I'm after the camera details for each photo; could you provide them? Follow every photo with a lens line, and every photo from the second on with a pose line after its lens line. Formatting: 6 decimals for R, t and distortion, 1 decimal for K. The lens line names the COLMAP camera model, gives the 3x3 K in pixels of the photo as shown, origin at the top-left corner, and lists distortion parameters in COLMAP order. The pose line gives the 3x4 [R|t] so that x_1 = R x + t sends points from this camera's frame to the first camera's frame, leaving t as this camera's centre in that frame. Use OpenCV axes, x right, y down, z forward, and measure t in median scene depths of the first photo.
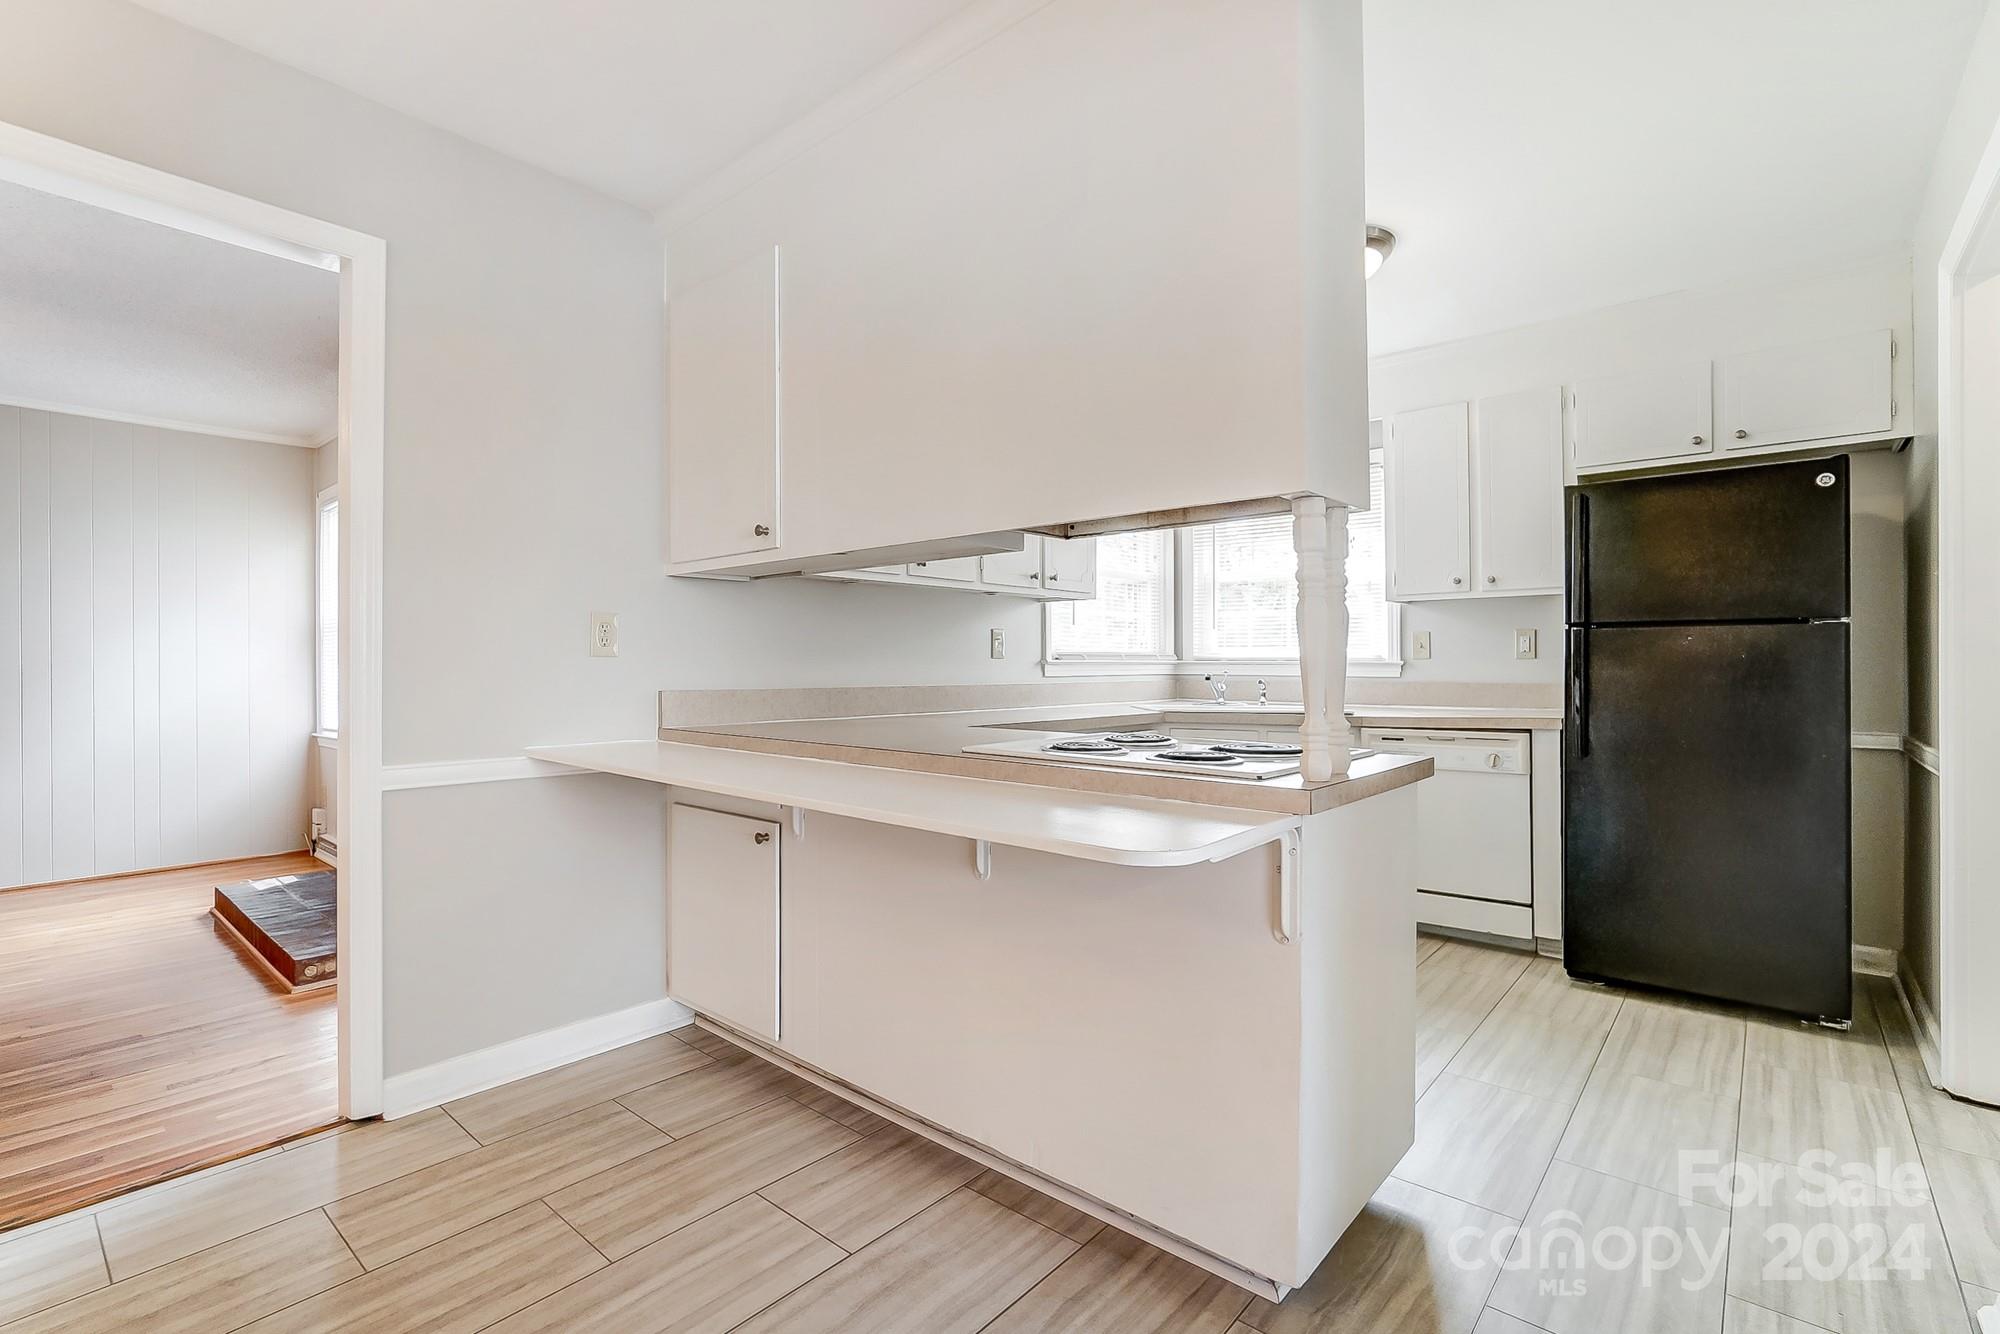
lens RADIAL K [[907.4, 0, 961.5], [0, 907.4, 664.6], [0, 0, 1]] dist [-0.034789, 0.016197]
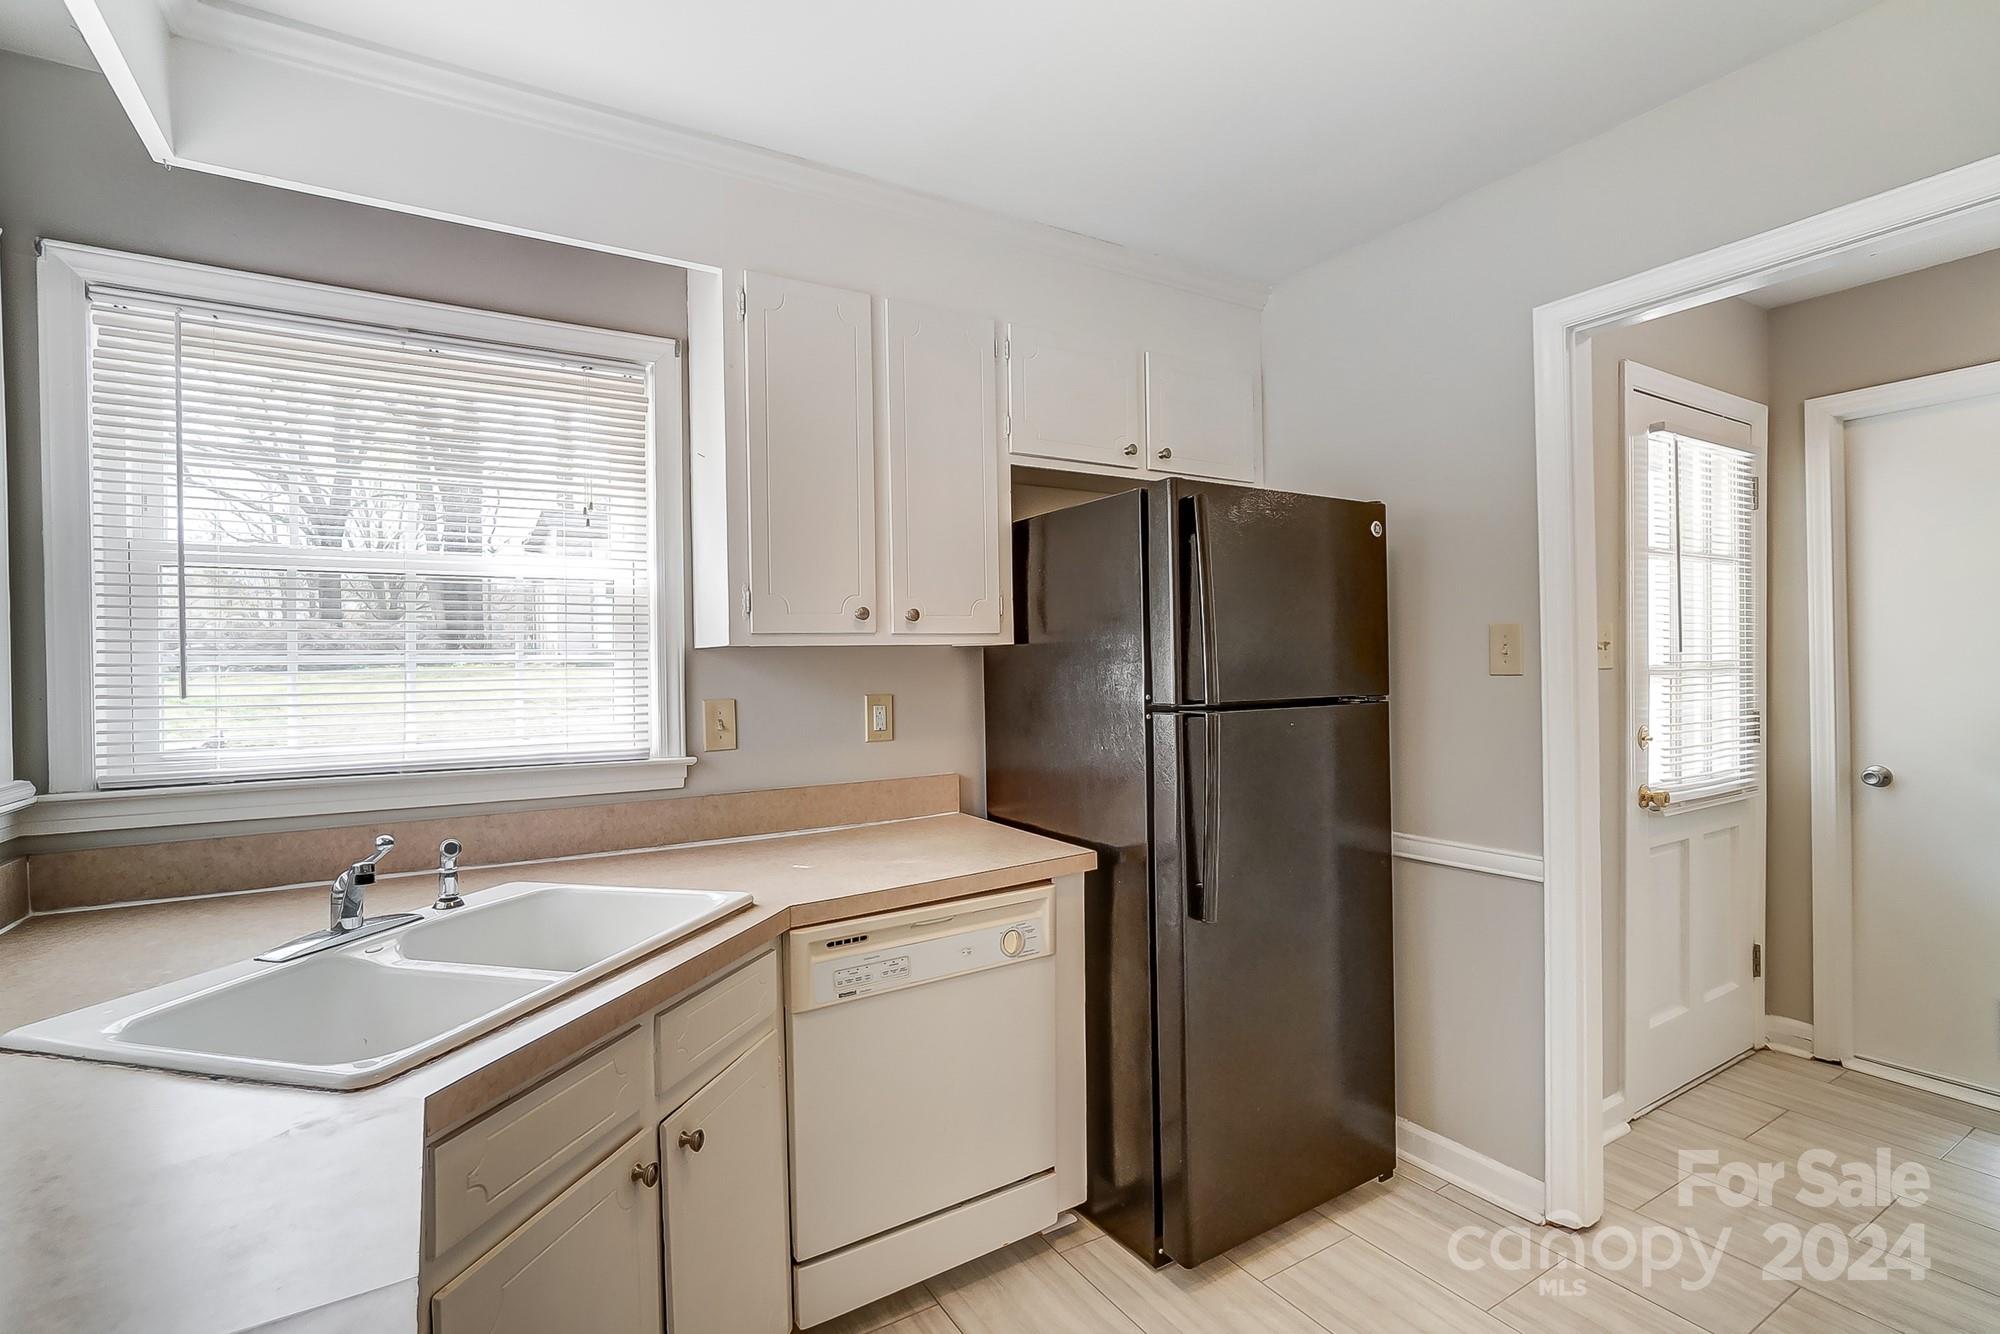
lens RADIAL K [[907.4, 0, 961.5], [0, 907.4, 664.6], [0, 0, 1]] dist [-0.034789, 0.016197]
pose [[0.283921, -0.004430, 0.958838, 0.056186], [0.016232, 0.999868, -0.000187, -0.088463], [-0.958710, 0.015617, 0.283955, 1.147378]]
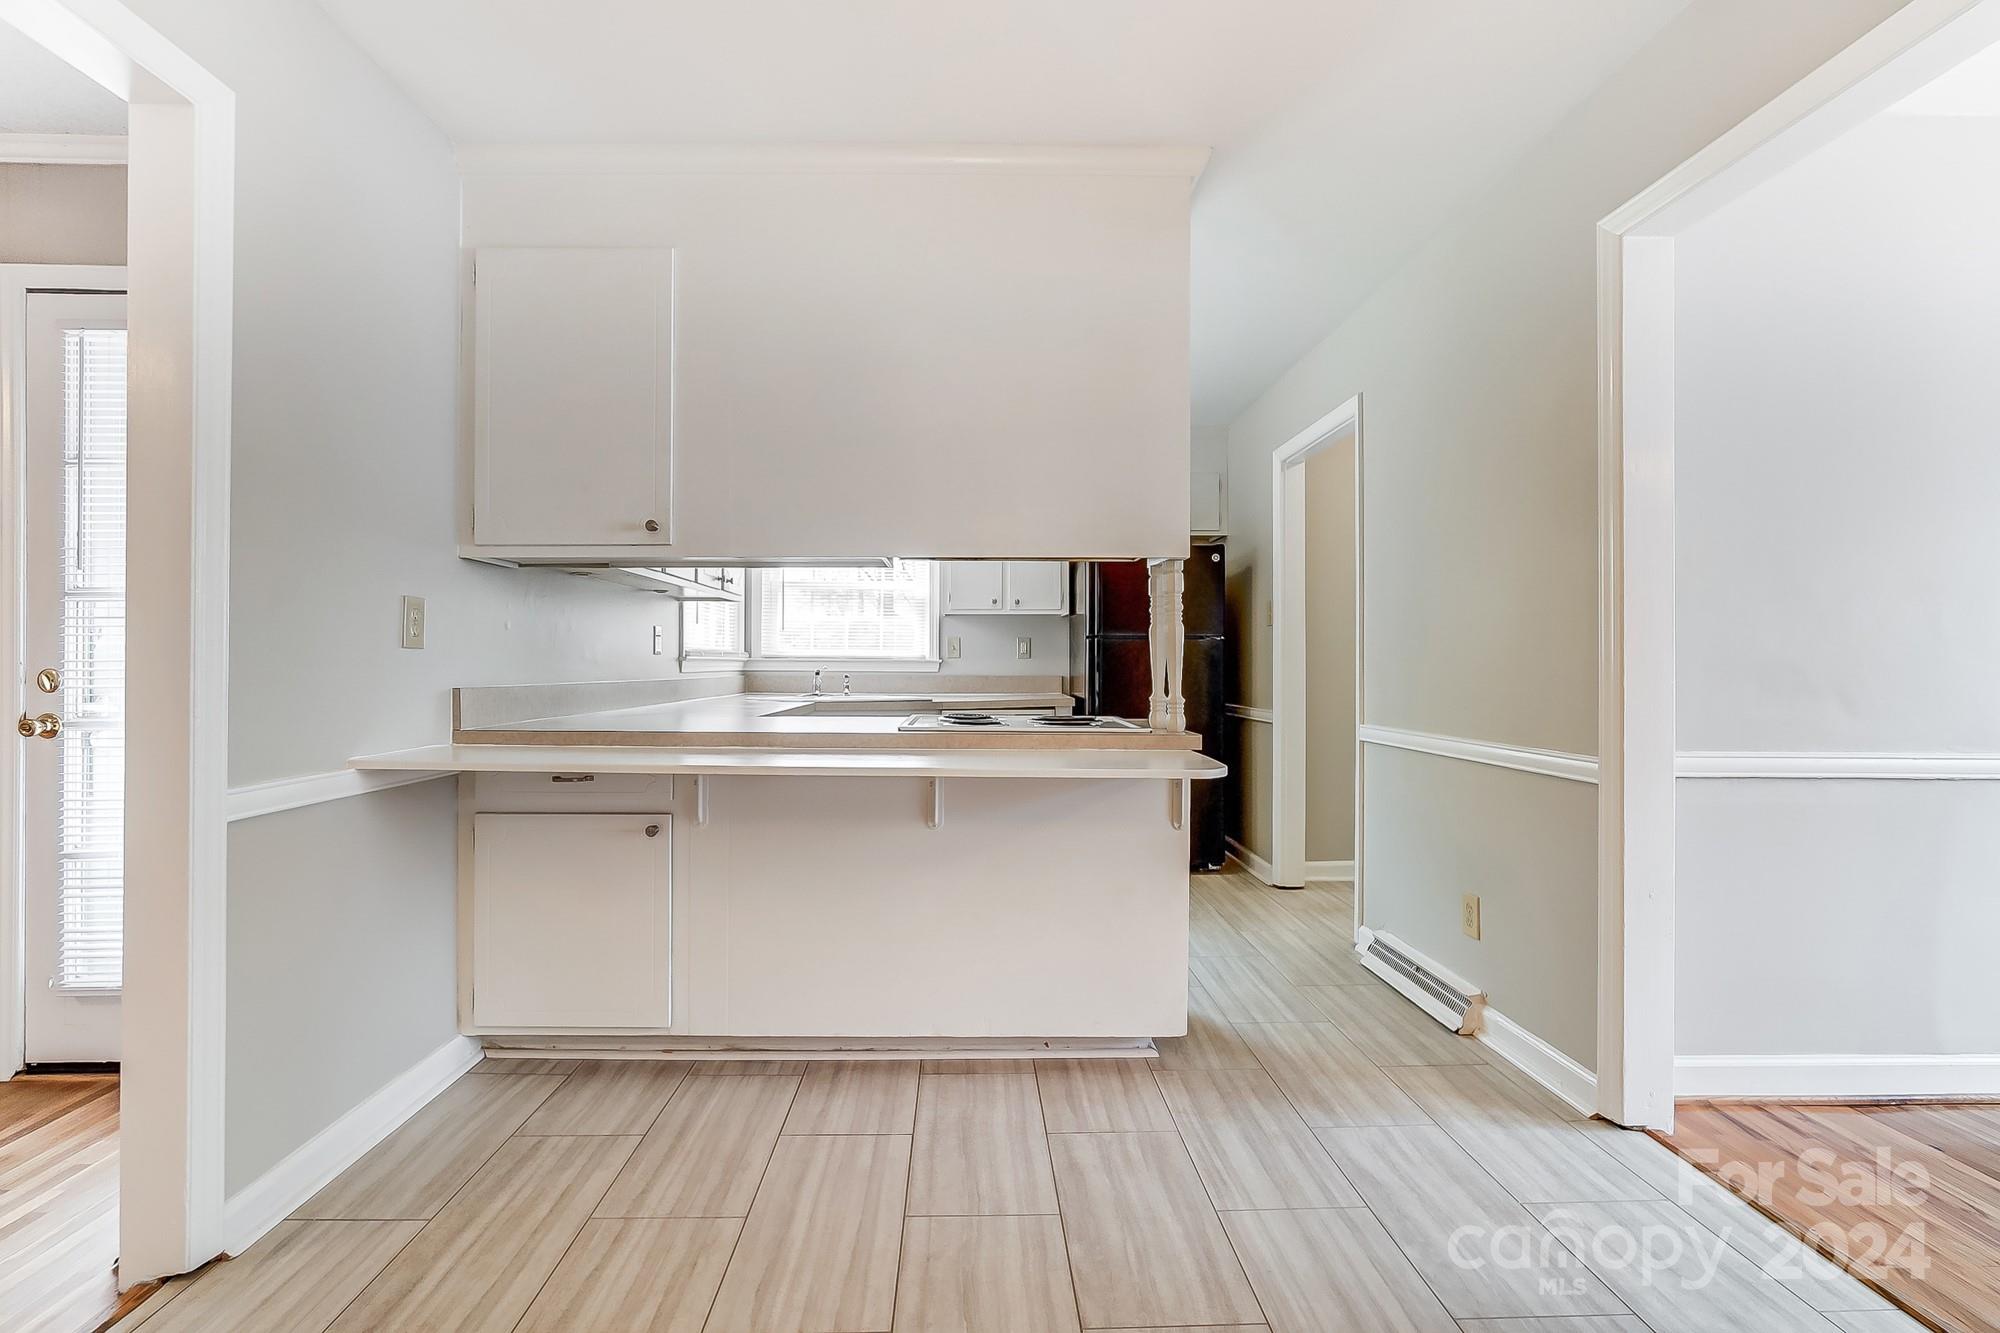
lens RADIAL K [[907.4, 0, 961.5], [0, 907.4, 664.1], [0, 0, 1]] dist [-0.034789, 0.016197]
pose [[0.738125, 0.003734, 0.674653, -0.605240], [-0.005028, 0.999987, -0.000034, 0.003915], [-0.674645, -0.003367, 0.738135, 0.023600]]
